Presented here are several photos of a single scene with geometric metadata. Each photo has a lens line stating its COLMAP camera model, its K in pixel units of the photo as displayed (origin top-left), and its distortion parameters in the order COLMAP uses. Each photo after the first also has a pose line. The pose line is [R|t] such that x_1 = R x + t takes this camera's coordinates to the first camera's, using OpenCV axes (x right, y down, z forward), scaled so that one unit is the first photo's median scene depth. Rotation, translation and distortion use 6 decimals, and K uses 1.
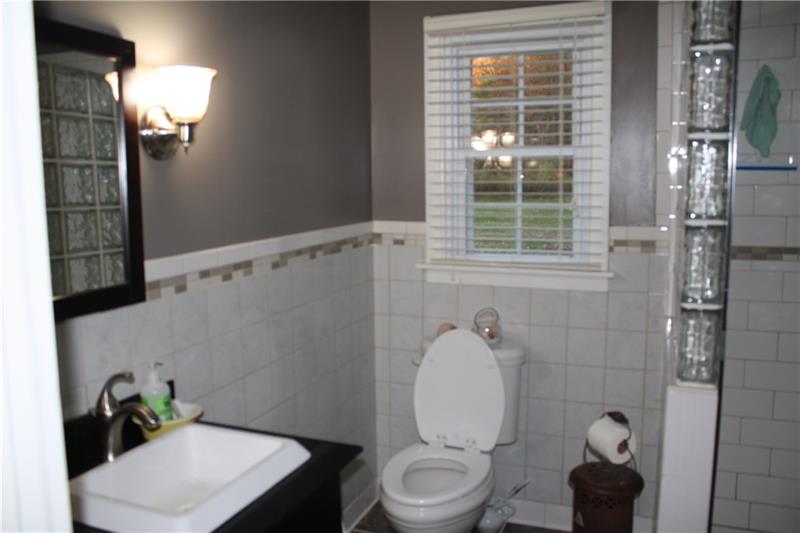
lens RADIAL K [[682.9, 0, 402.0], [0, 682.9, 268.9], [0, 0, 1]] dist [-0.162340, 0.154608]
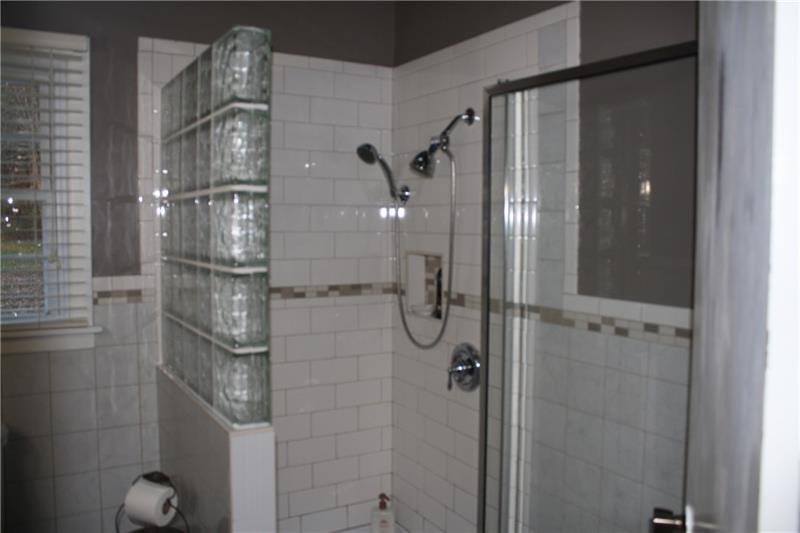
lens RADIAL K [[682.9, 0, 402.0], [0, 682.9, 268.9], [0, 0, 1]] dist [-0.162340, 0.154608]
pose [[0.618175, -0.036855, 0.785176, -0.149539], [0.089075, 0.995750, -0.023391, -0.015428], [-0.780977, 0.084400, 0.618831, 0.095860]]
